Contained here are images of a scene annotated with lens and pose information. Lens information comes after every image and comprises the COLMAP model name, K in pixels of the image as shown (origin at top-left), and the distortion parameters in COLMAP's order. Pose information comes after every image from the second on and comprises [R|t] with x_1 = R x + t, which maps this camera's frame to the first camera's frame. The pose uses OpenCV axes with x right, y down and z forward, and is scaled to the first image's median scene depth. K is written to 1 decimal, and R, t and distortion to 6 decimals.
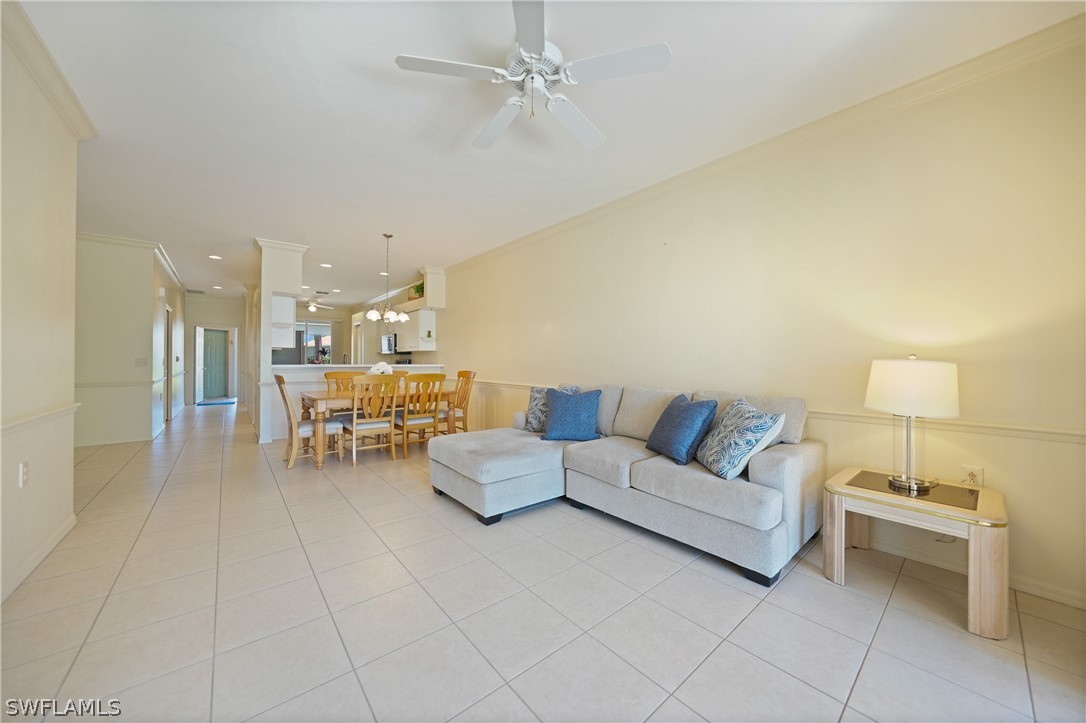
lens RADIAL K [[373.5, 0, 543.7], [0, 373.5, 357.4], [0, 0, 1]] dist [-0.020929, 0.000088]
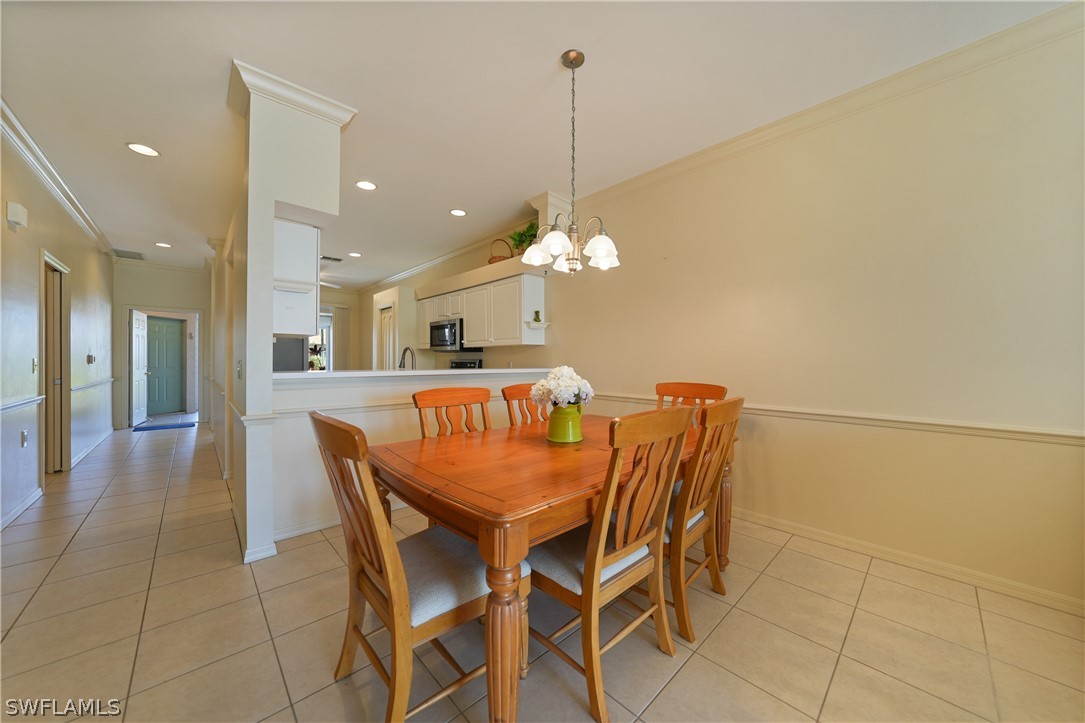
lens RADIAL K [[382.3, 0, 542.7], [0, 382.3, 359.0], [0, 0, 1]] dist [-0.022985, 0.006633]
pose [[0.999161, -0.000496, 0.040951, -0.266983], [0.000330, 0.999992, 0.004053, 0.001612], [-0.040953, -0.004036, 0.999153, 0.330760]]
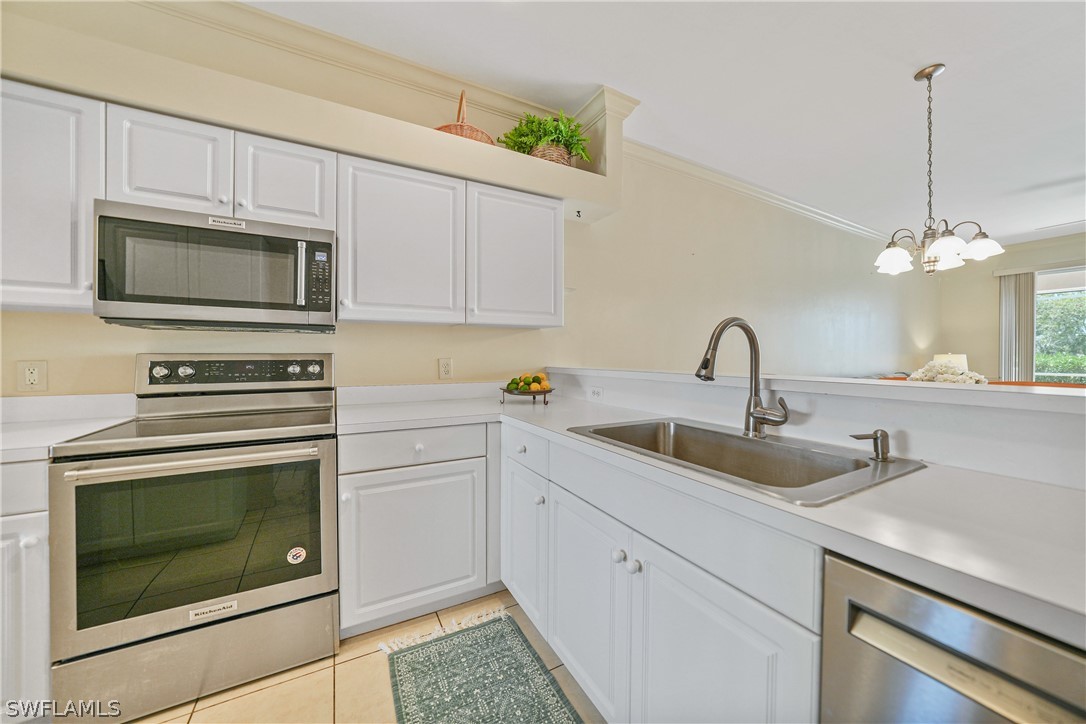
lens RADIAL K [[382.7, 0, 546.8], [0, 382.7, 354.9], [0, 0, 1]] dist [-0.025012, 0.006550]
pose [[0.208428, -0.004208, 0.978029, -0.533173], [-0.006781, 0.999960, 0.005748, 0.003312], [-0.978014, -0.007830, 0.208391, 0.762849]]
